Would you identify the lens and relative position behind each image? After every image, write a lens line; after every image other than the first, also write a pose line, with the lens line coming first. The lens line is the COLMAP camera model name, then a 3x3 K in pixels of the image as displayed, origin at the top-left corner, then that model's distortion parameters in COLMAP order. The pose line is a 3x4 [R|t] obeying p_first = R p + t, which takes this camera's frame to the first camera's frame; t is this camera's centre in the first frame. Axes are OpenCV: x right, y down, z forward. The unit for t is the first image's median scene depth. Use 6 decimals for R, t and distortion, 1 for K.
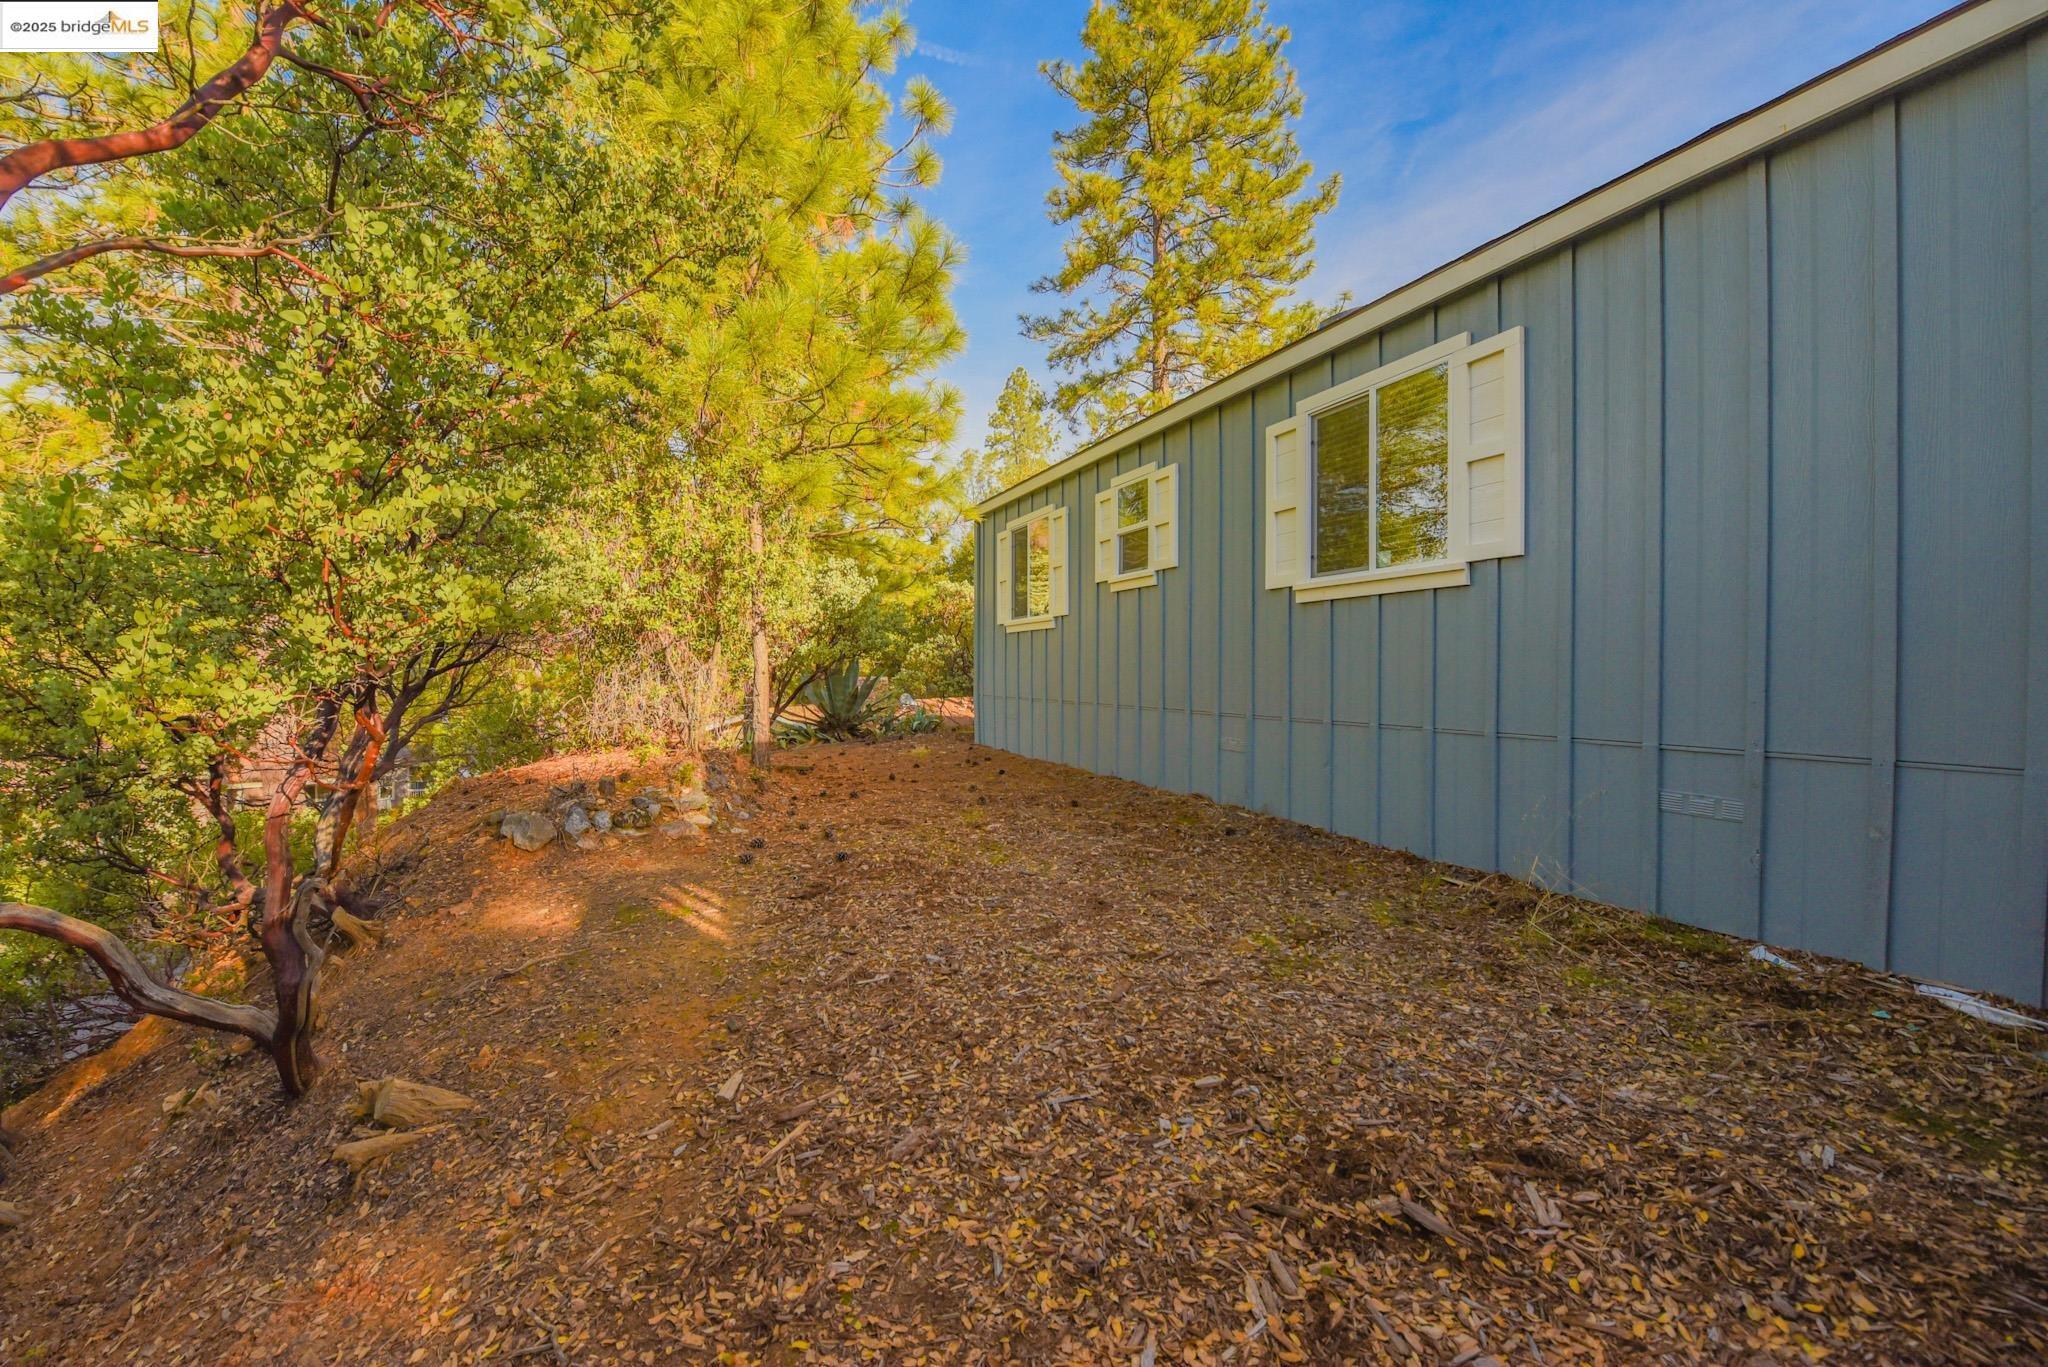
lens RADIAL K [[814.7, 0, 1019.5], [0, 814.7, 684.5], [0, 0, 1]] dist [-0.013209, -0.000236]
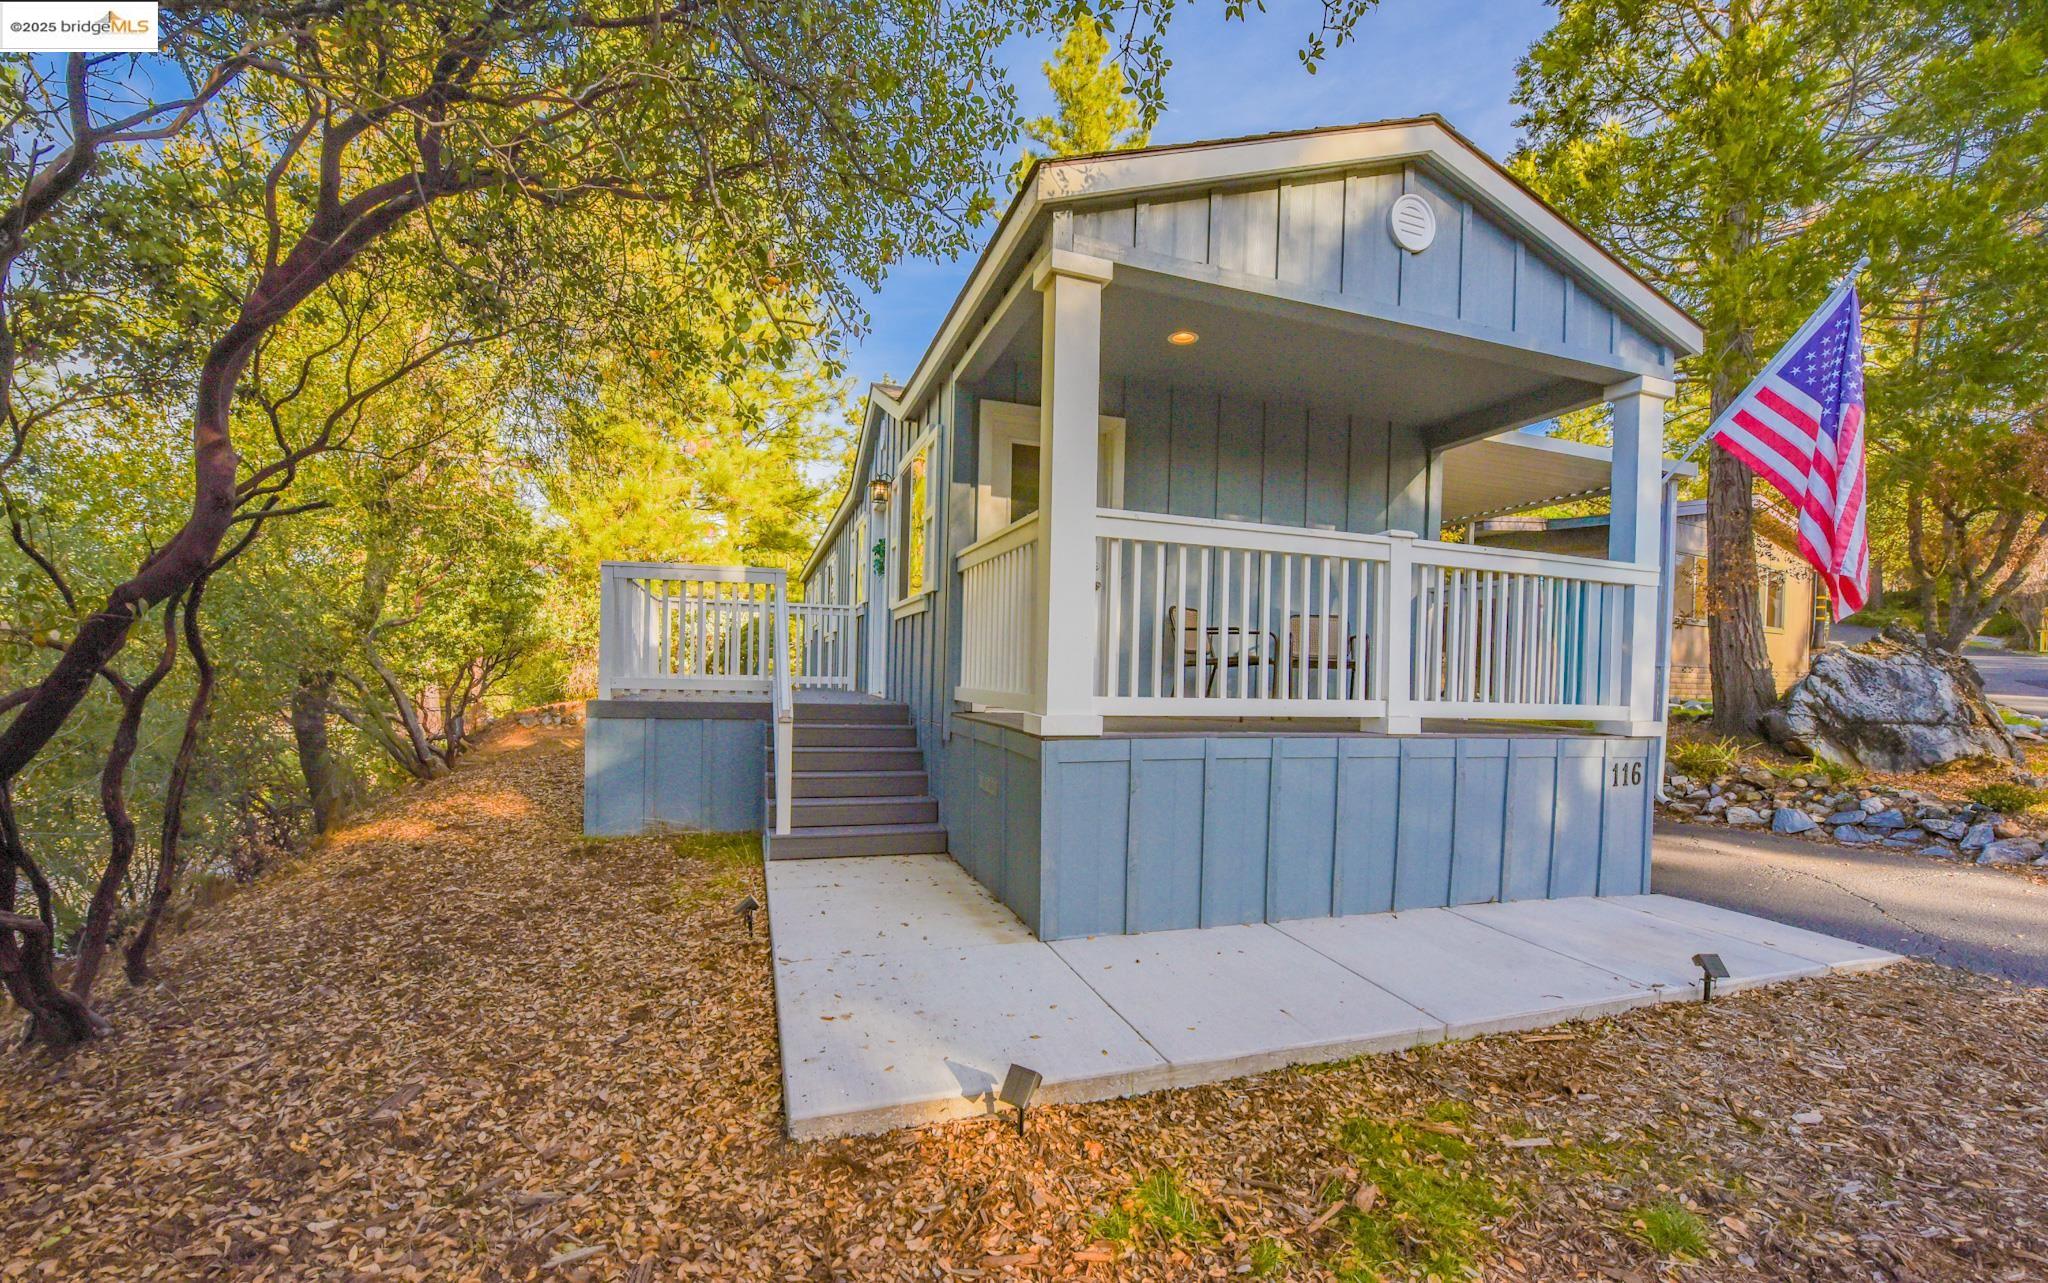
lens RADIAL K [[811.3, 0, 1014.8], [0, 811.3, 689.1], [0, 0, 1]] dist [-0.016739, -0.002804]
pose [[0.994328, 0.032815, -0.101170, 1.209146], [-0.032363, 0.999458, 0.006112, 0.004978], [0.101316, -0.002803, 0.994850, -1.429978]]
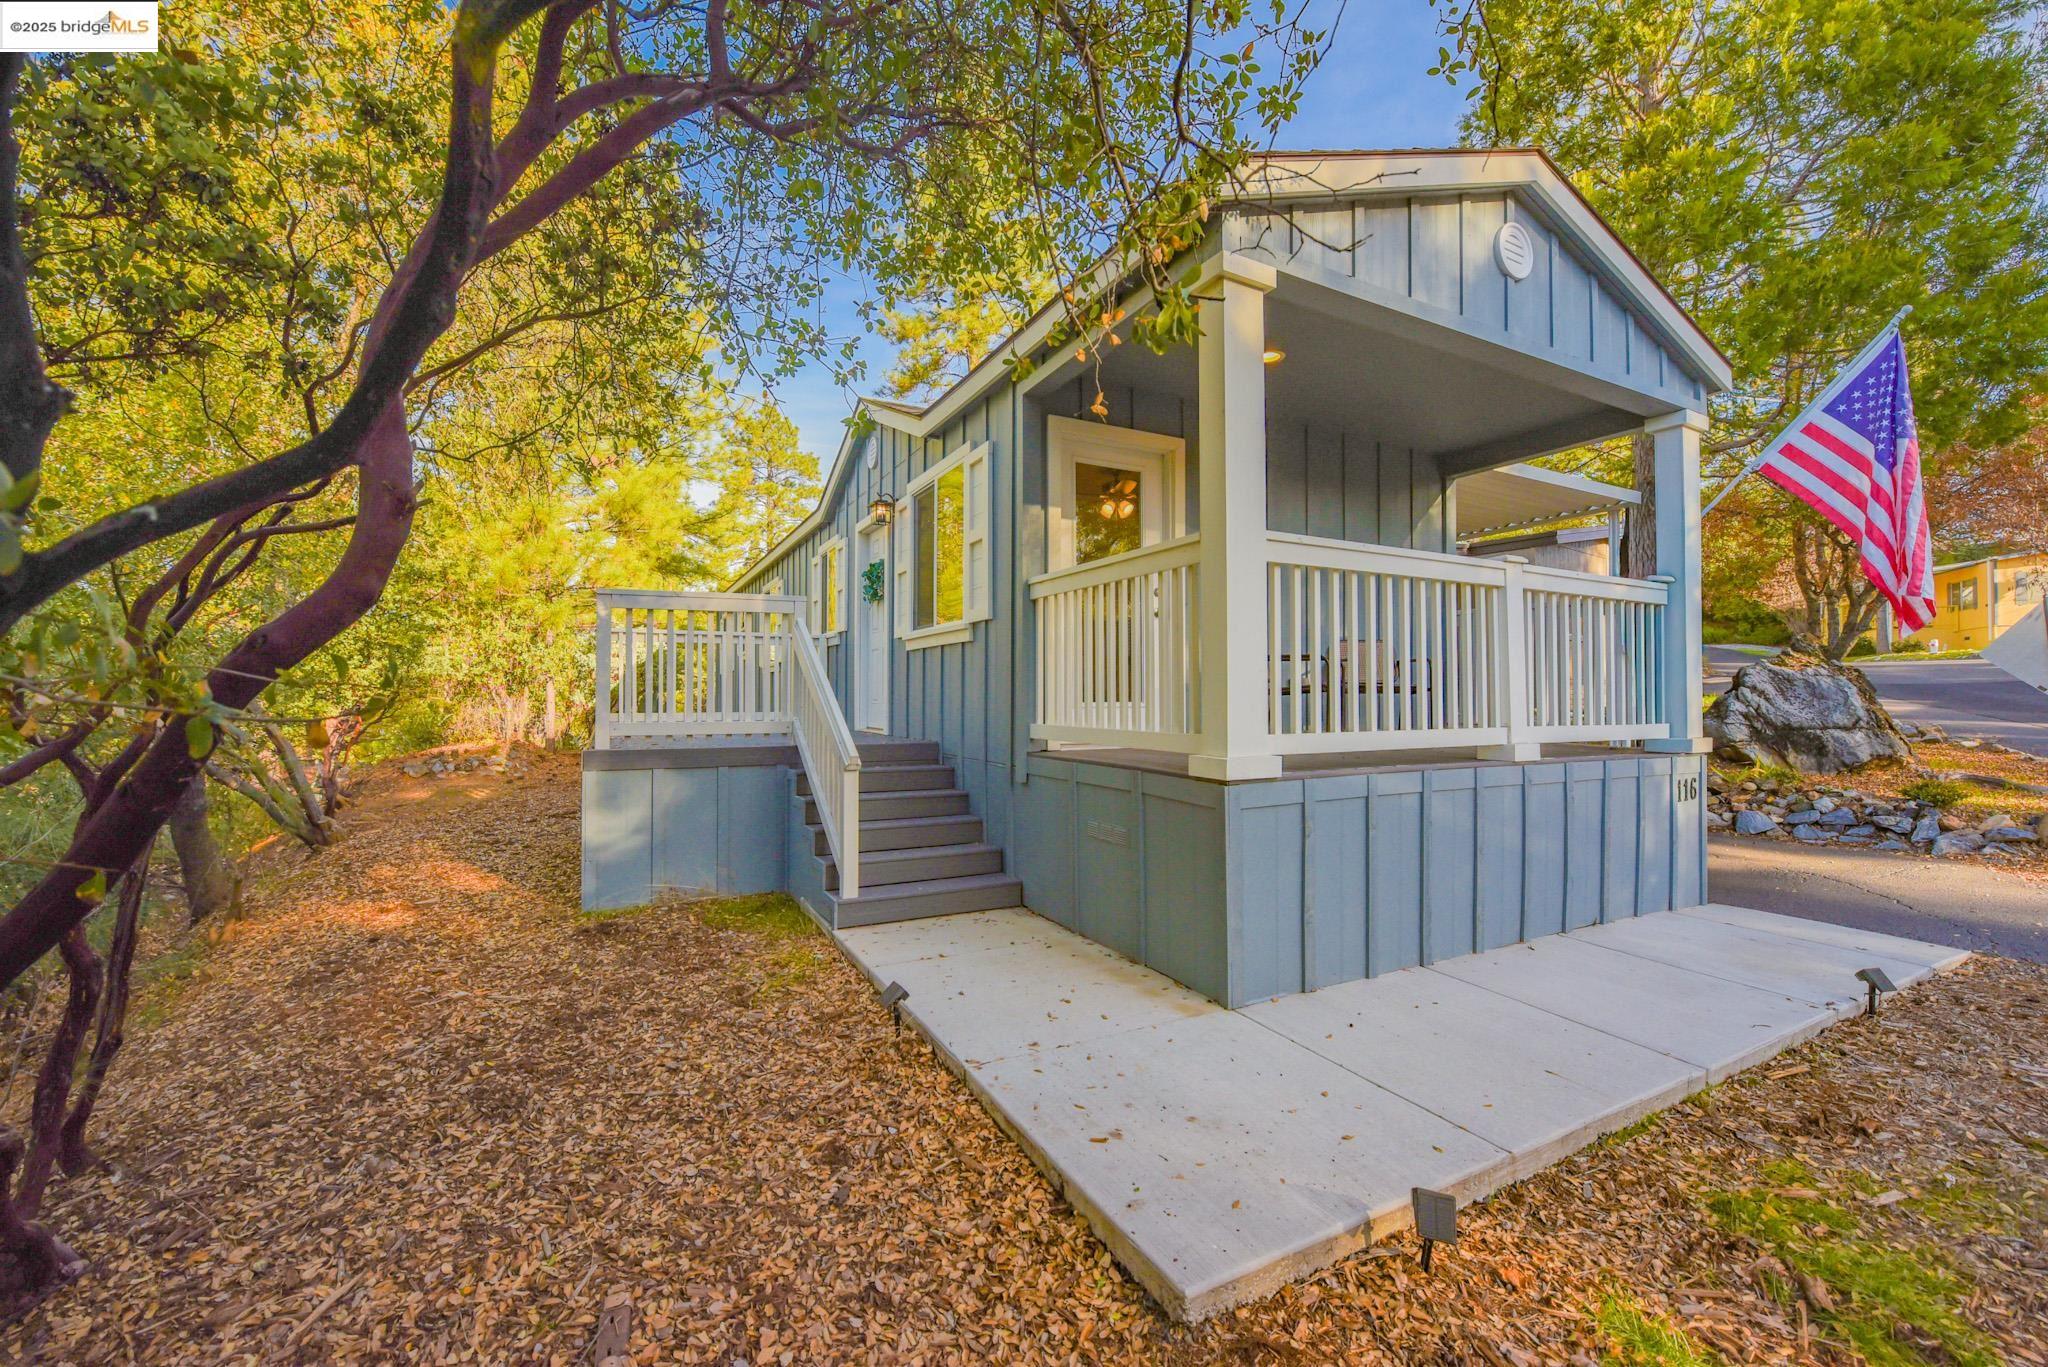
lens RADIAL K [[808.7, 0, 1013.8], [0, 808.7, 688.2], [0, 0, 1]] dist [-0.019959, -0.000968]
pose [[0.998875, 0.007048, 0.046896, 0.983008], [-0.005808, 0.999632, -0.026511, -0.005035], [-0.047066, 0.026209, 0.998548, -1.358813]]
